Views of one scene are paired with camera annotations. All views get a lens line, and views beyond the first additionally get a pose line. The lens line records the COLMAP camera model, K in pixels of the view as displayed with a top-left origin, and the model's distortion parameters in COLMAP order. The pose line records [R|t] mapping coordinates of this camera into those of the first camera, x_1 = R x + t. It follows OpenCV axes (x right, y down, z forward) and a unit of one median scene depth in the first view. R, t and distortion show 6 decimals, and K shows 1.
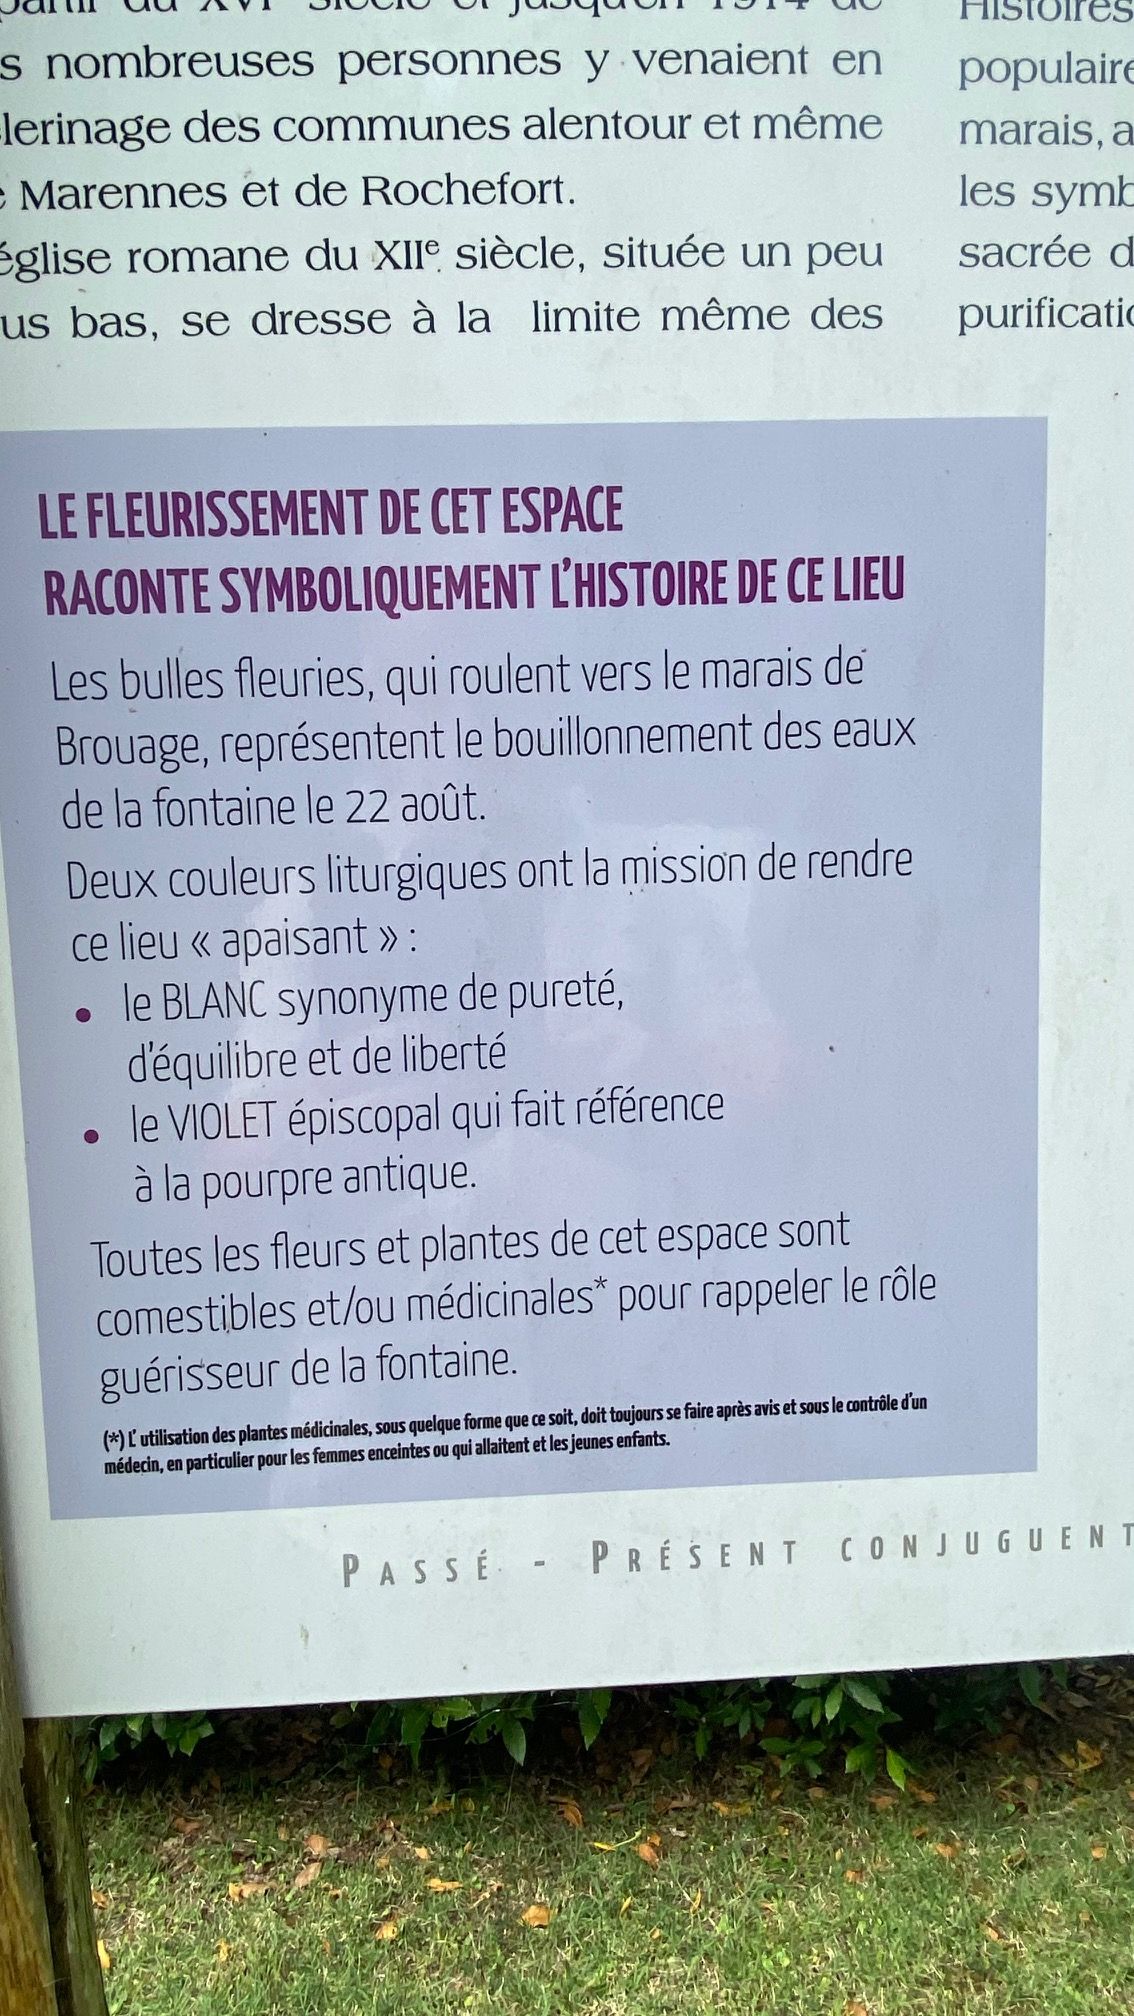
lens RADIAL K [[1187.5, 0, 570.2], [0, 1187.5, 1018.5], [0, 0, 1]] dist [0.045084, -0.033781]
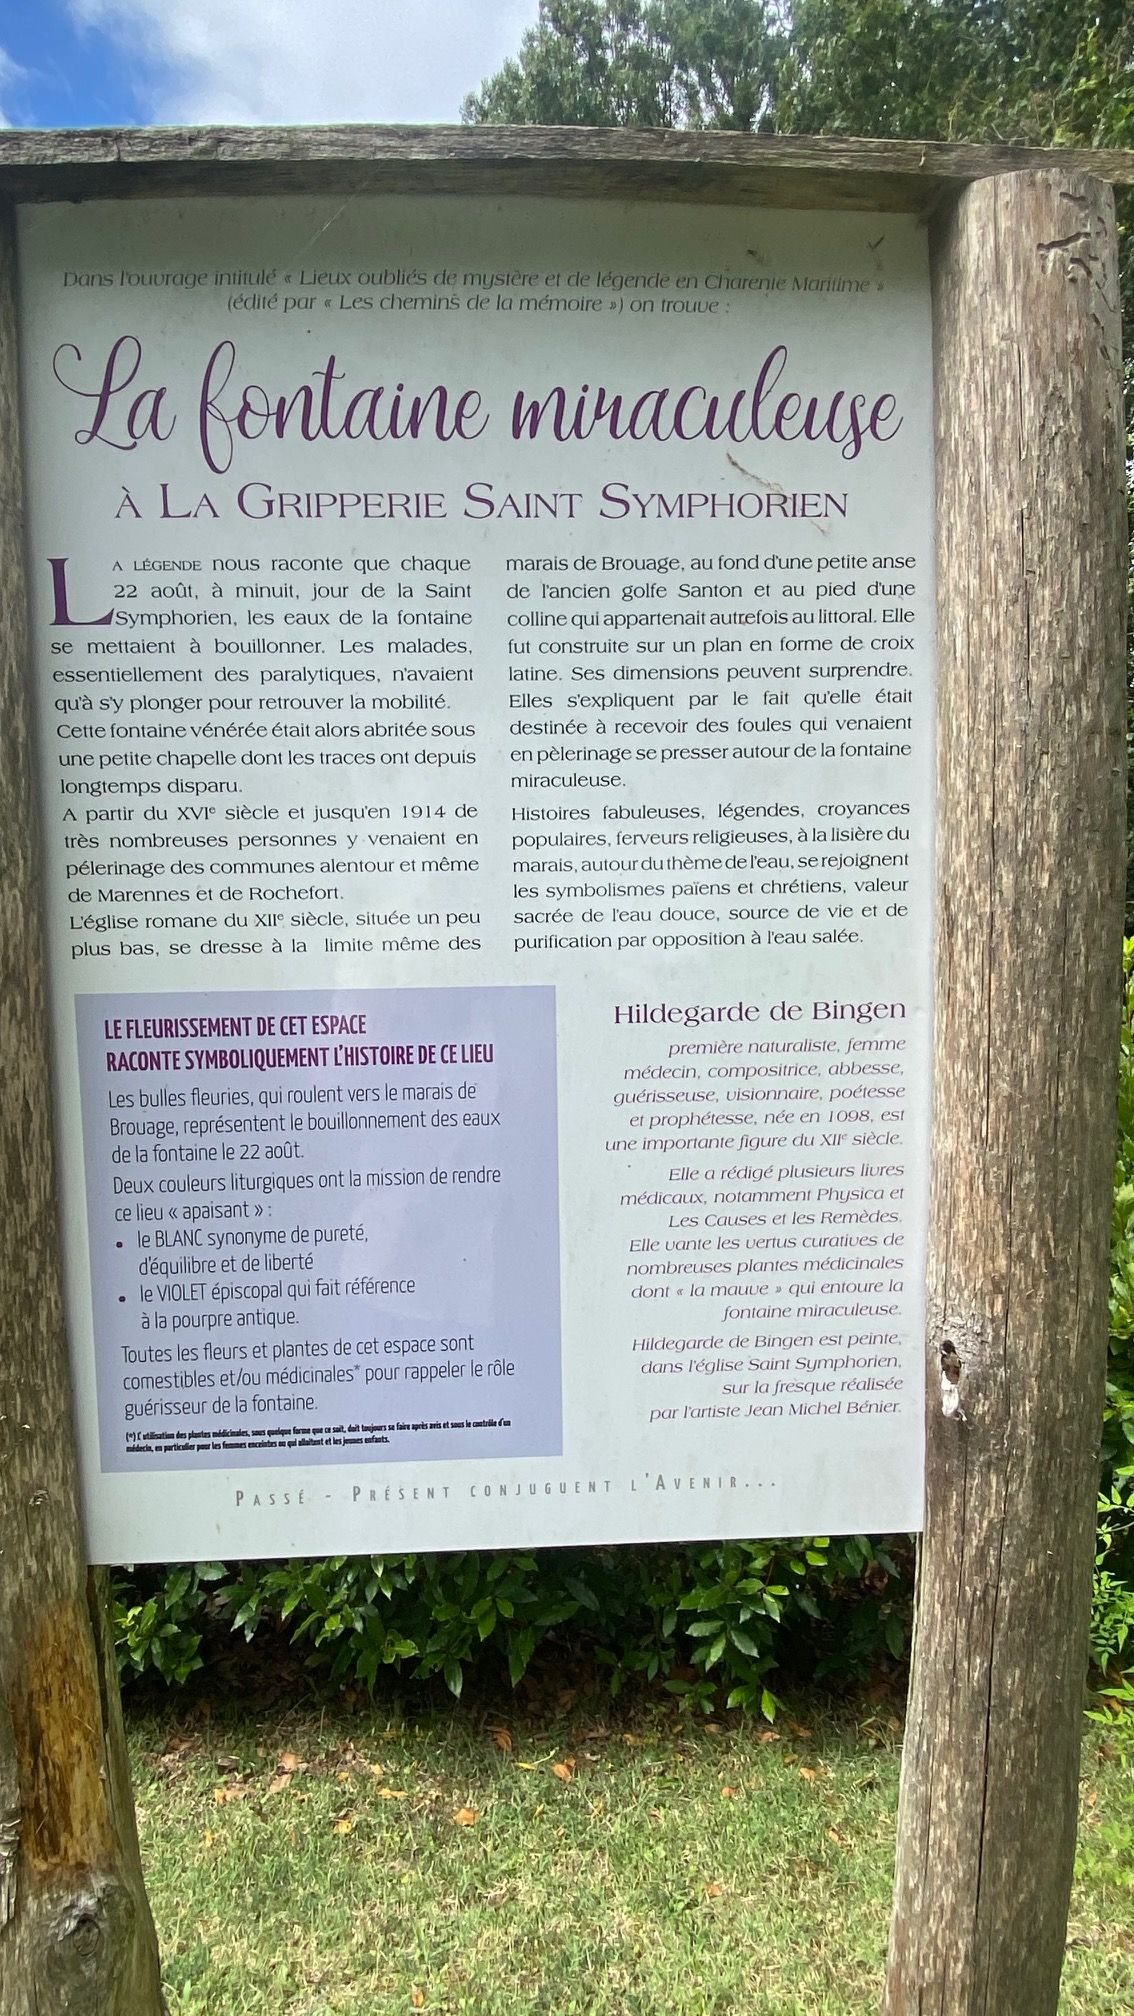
lens RADIAL K [[1187.5, 0, 581.5], [0, 1187.5, 1011.9], [0, 0, 1]] dist [0.045084, -0.033781]
pose [[0.999886, 0.014953, -0.001843, 0.432890], [-0.014941, 0.999869, 0.006295, -0.448122], [0.001937, -0.006267, 0.999978, -1.177329]]
